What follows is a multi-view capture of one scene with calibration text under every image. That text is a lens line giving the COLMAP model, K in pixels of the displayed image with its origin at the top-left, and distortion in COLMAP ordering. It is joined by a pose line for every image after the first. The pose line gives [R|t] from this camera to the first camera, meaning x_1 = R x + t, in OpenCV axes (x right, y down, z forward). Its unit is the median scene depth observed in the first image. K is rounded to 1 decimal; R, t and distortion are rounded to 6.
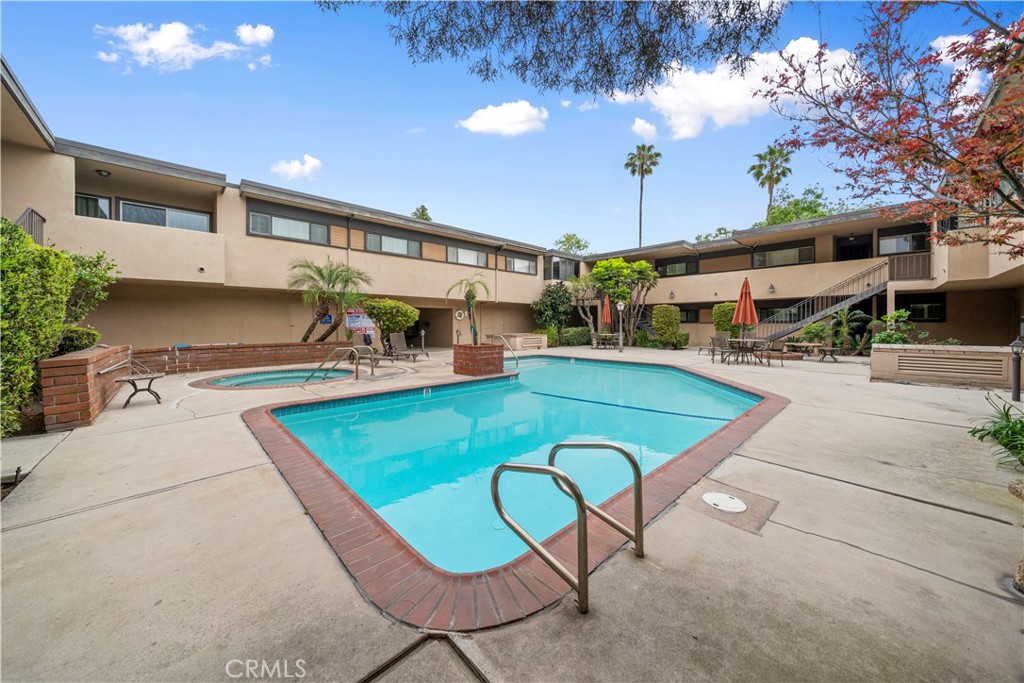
lens RADIAL K [[350.8, 0, 507.0], [0, 350.8, 326.6], [0, 0, 1]] dist [-0.003411, -0.000281]
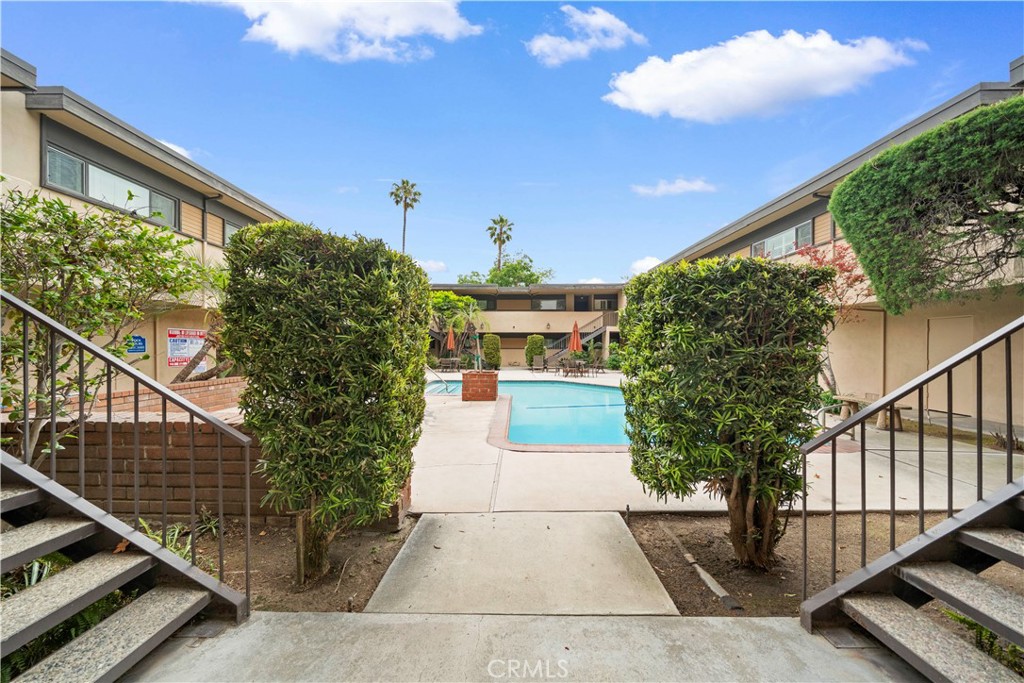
lens RADIAL K [[350.8, 0, 511.1], [0, 350.8, 344.2], [0, 0, 1]] dist [-0.003411, -0.000281]
pose [[0.693574, 0.008850, 0.720331, -0.379167], [-0.000465, 0.999930, -0.011838, -0.011394], [-0.720385, 0.007875, 0.693529, 0.077825]]
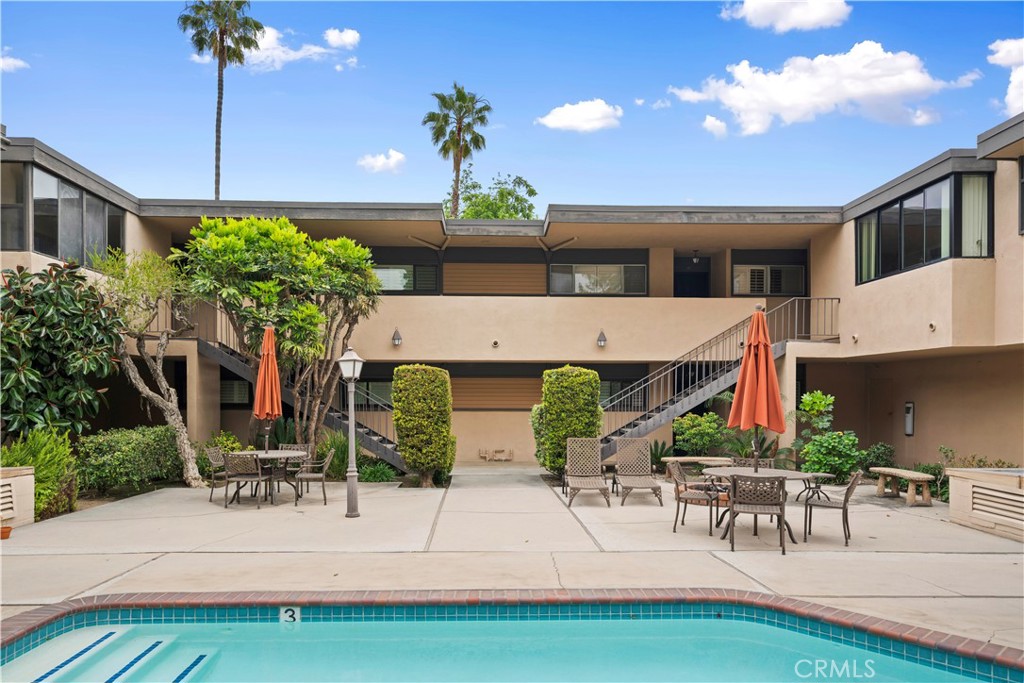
lens RADIAL K [[684.5, 0, 521.2], [0, 684.5, 399.1], [0, 0, 1]] dist [-0.006816, 0.002676]
pose [[0.651798, 0.001268, 0.758392, -0.024838], [0.002481, 0.999990, -0.003804, -0.021788], [-0.758389, 0.004361, 0.651788, 0.426007]]
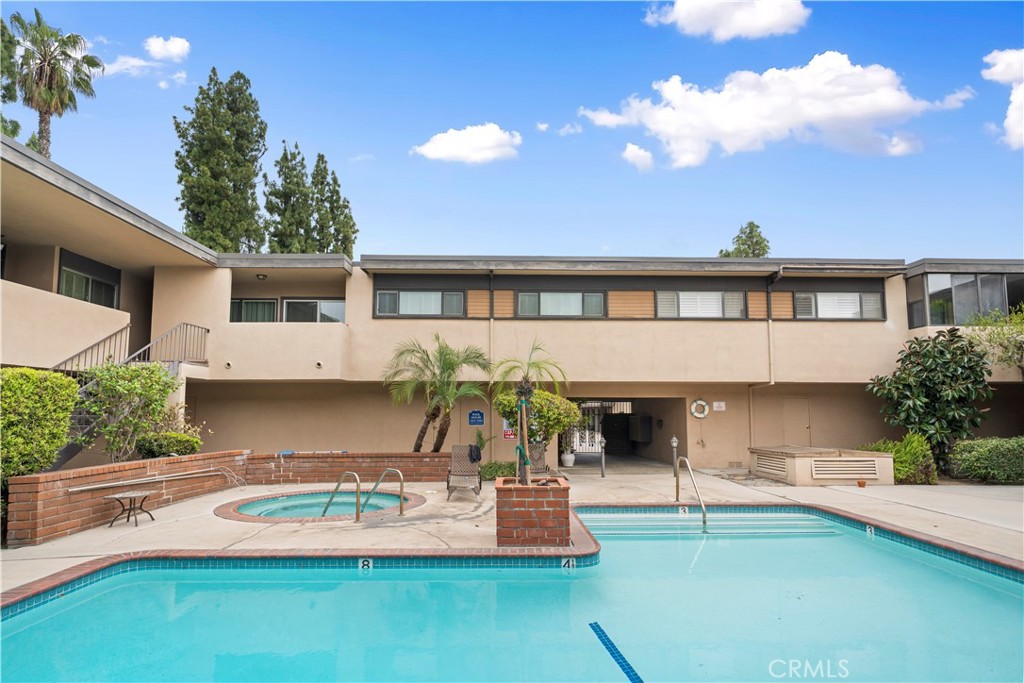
lens RADIAL K [[529.0, 0, 516.2], [0, 529.0, 363.6], [0, 0, 1]] dist [0.001036, 0.000198]
pose [[0.746341, -0.057625, -0.663065, 0.204328], [-0.006725, 0.995541, -0.094088, -0.023690], [0.665530, 0.074681, 0.742625, 0.182166]]
